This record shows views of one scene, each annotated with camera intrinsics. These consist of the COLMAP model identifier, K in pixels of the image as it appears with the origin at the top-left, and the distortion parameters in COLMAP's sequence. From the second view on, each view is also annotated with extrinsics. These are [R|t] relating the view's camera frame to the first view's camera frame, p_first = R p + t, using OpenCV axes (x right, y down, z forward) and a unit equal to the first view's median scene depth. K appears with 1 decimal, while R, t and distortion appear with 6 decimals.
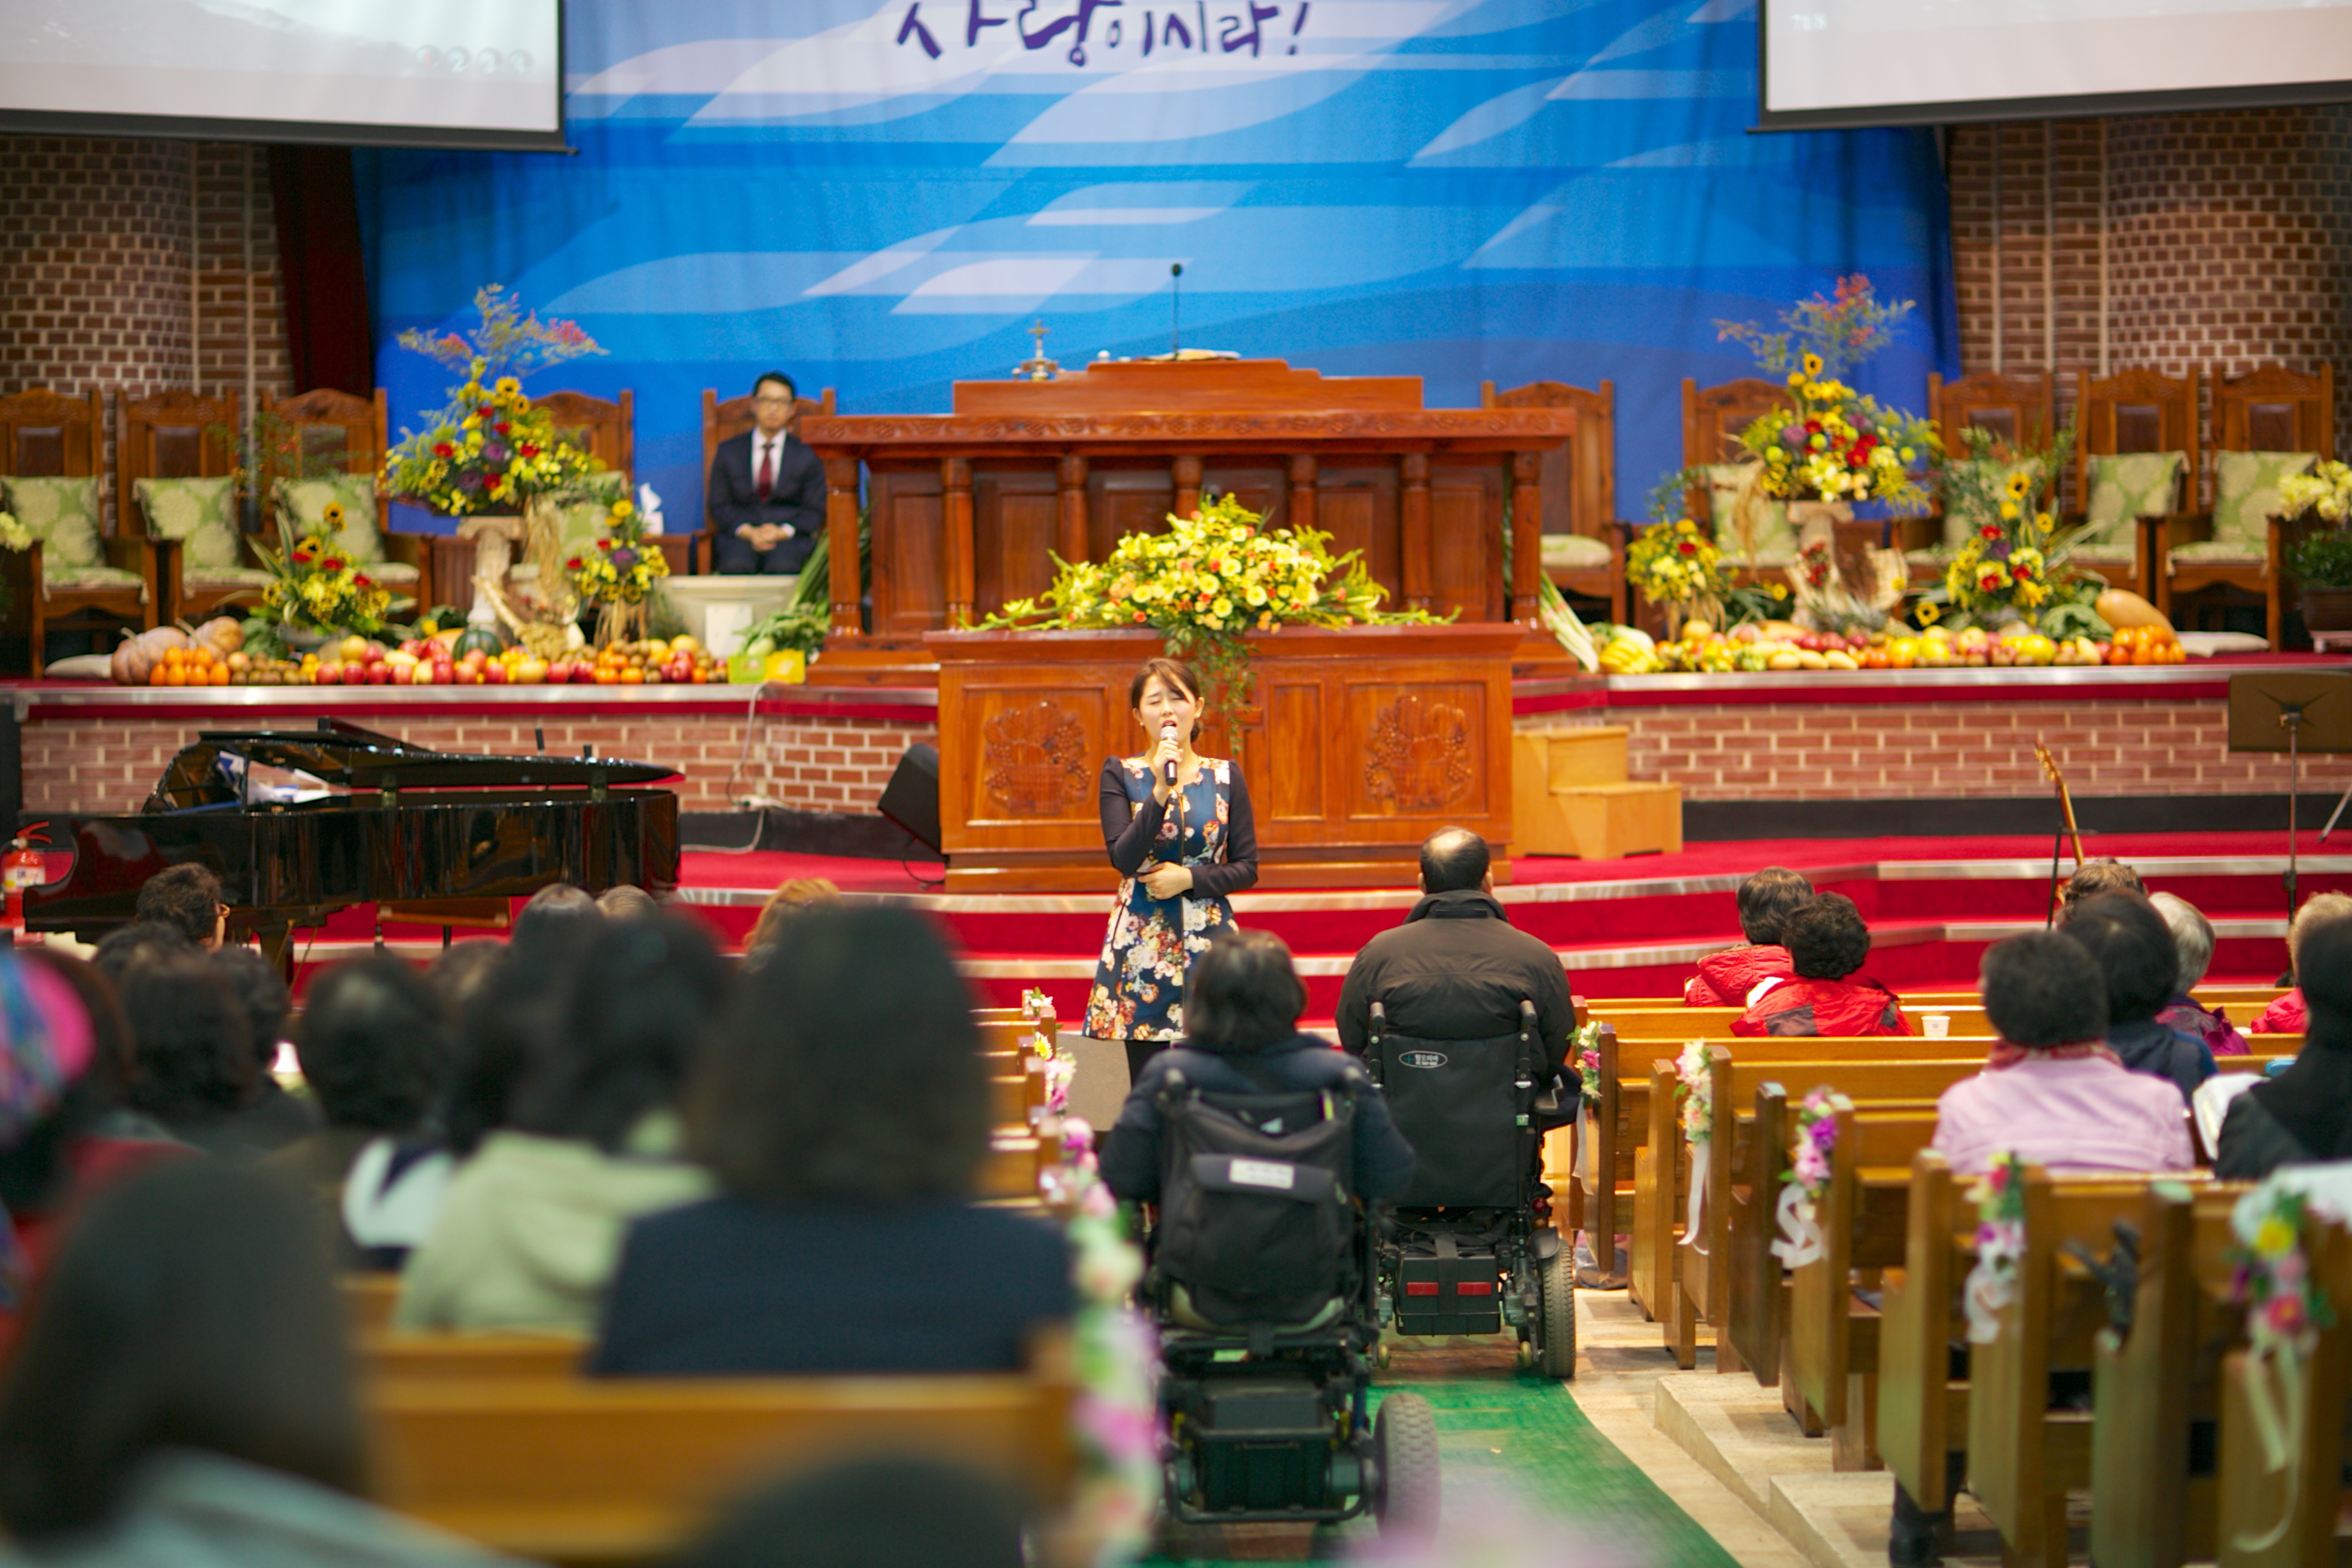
lens RADIAL K [[5564.2, 0, 1163.6], [0, 5564.2, 795.5], [0, 0, 1]] dist [-0.075973, 0.000000]
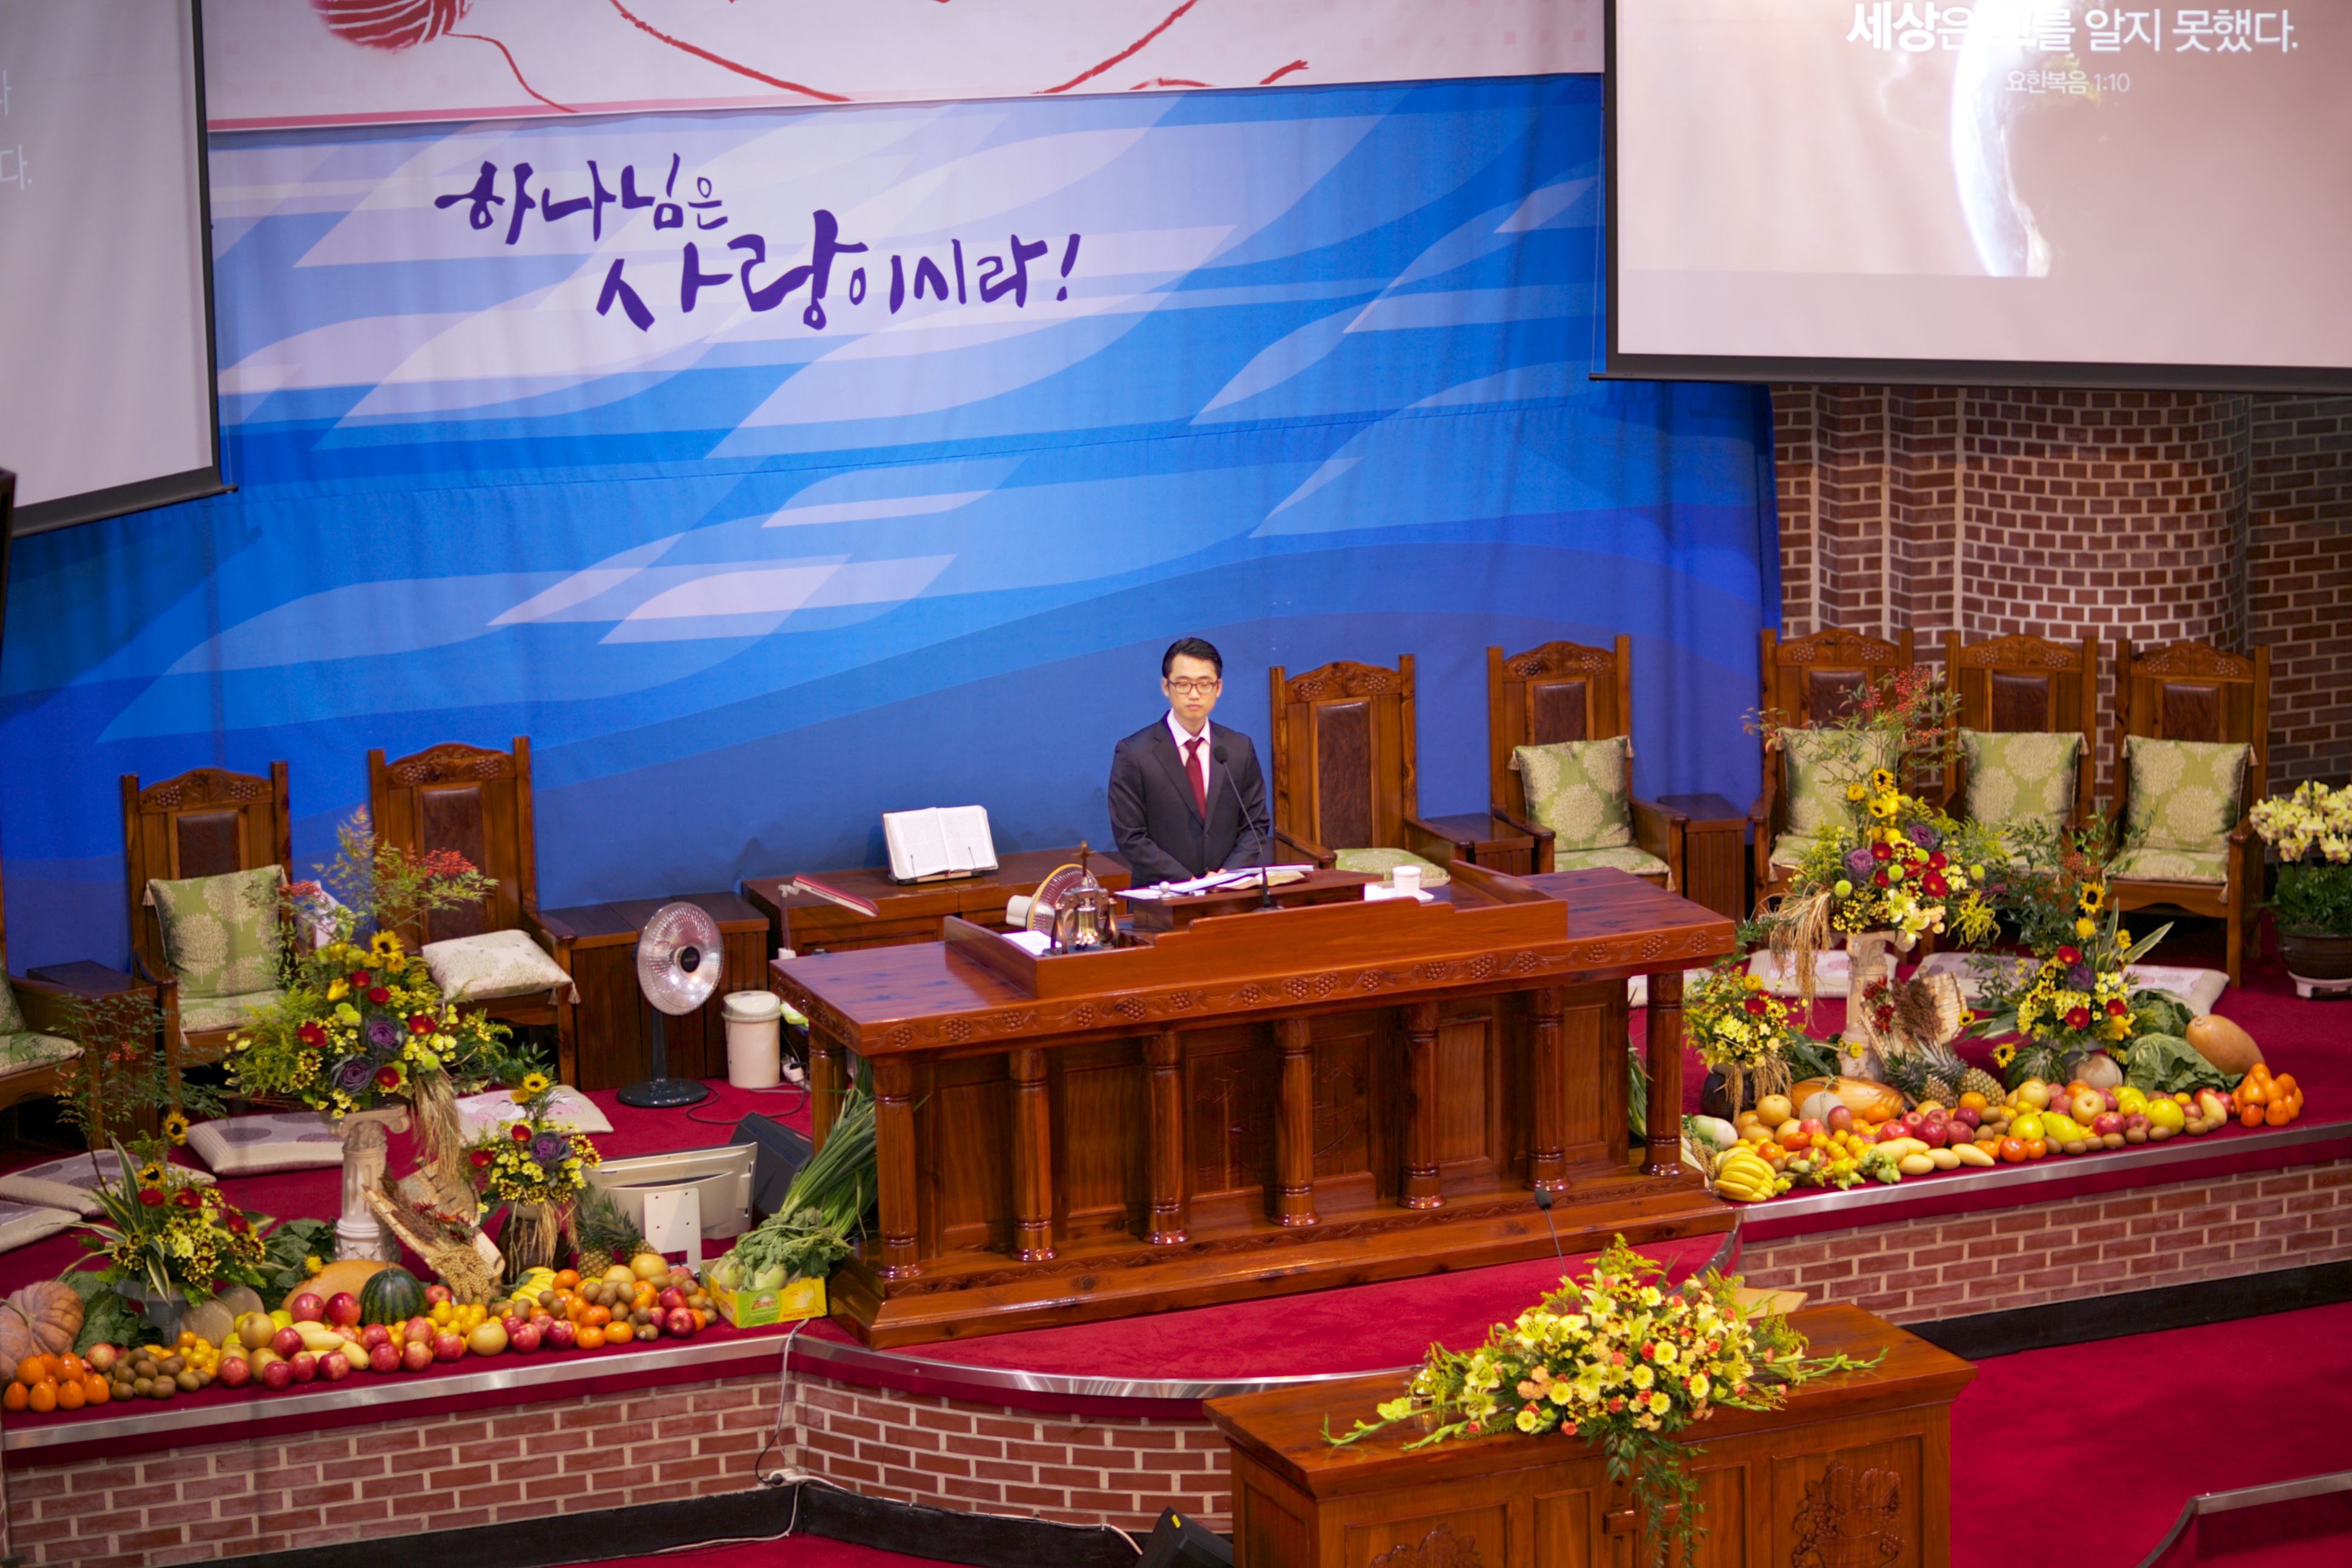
lens RADIAL K [[5564.2, 0, 1177.8], [0, 5564.2, 915.1], [0, 0, 1]] dist [-0.075973, 0.000000]
pose [[0.941548, -0.083822, 0.326285, -0.262350], [0.027181, 0.984294, 0.174431, -0.206633], [-0.335782, -0.155366, 0.929038, 0.237853]]
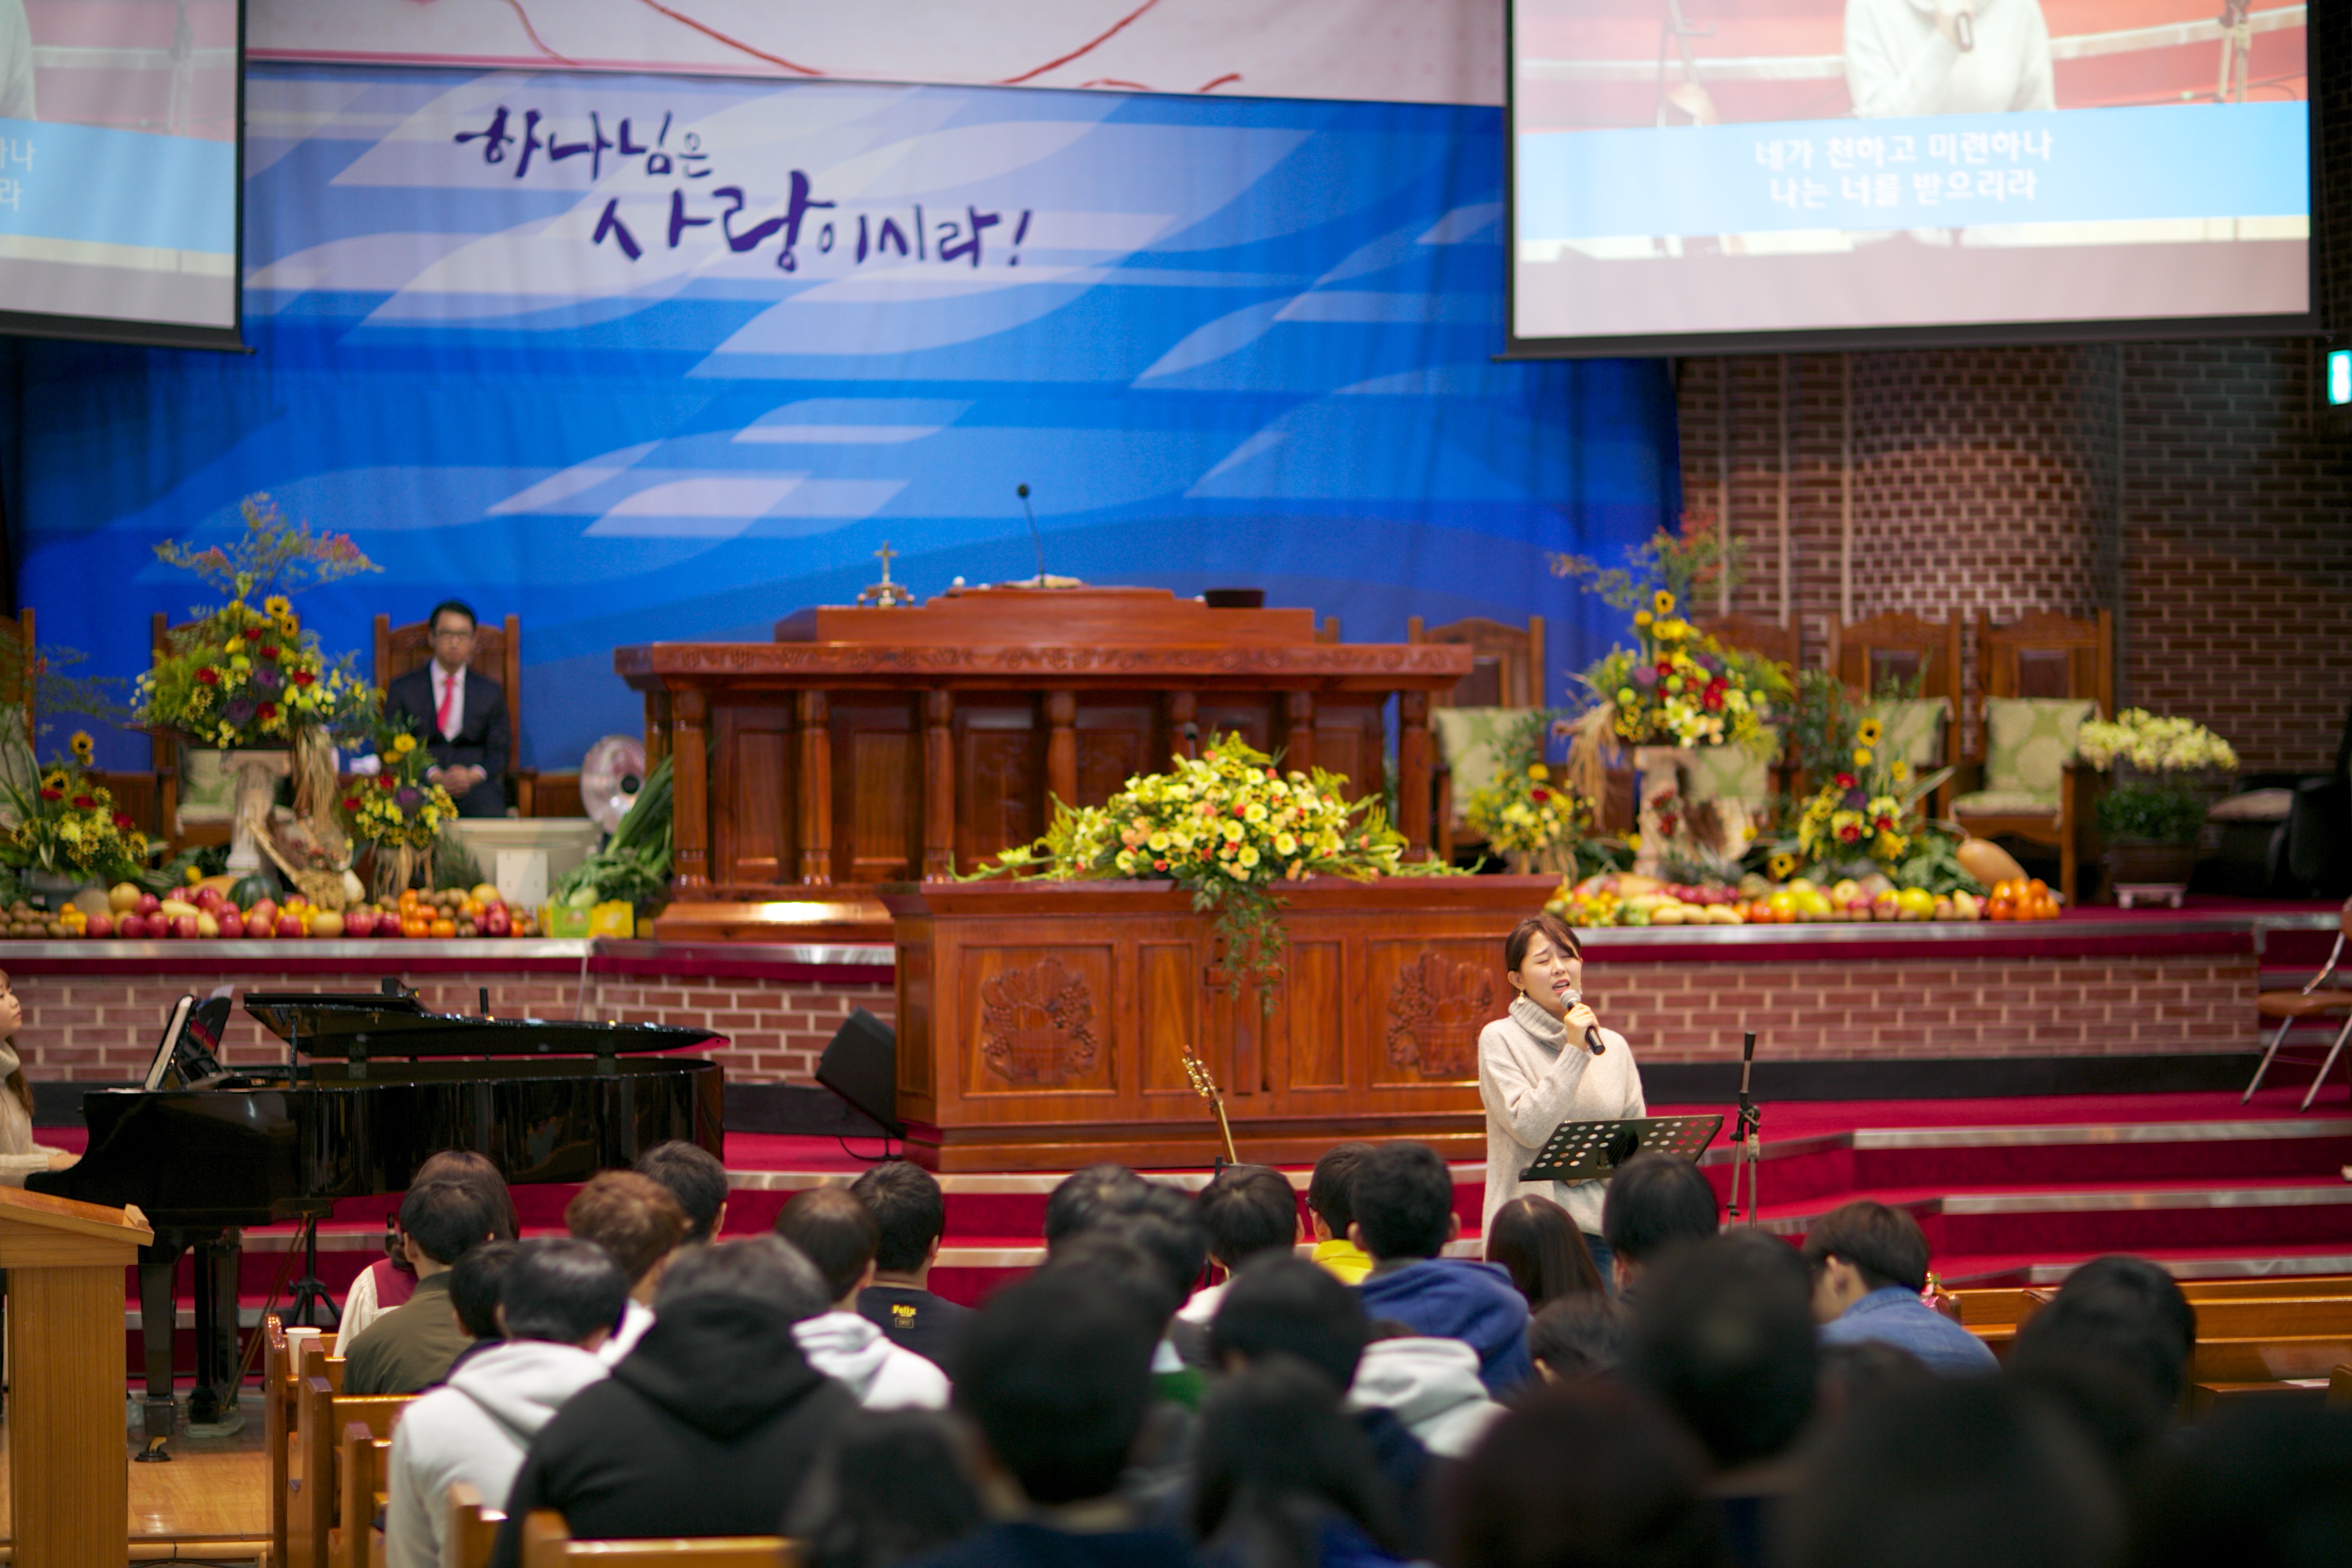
lens RADIAL K [[5564.2, 0, 1182.6], [0, 5564.2, 781.0], [0, 0, 1]] dist [-0.075973, 0.000000]
pose [[0.977397, 0.007520, 0.211280, -0.161766], [0.002515, 0.998883, -0.047187, -0.002616], [-0.211399, 0.046652, 0.976286, 0.092236]]
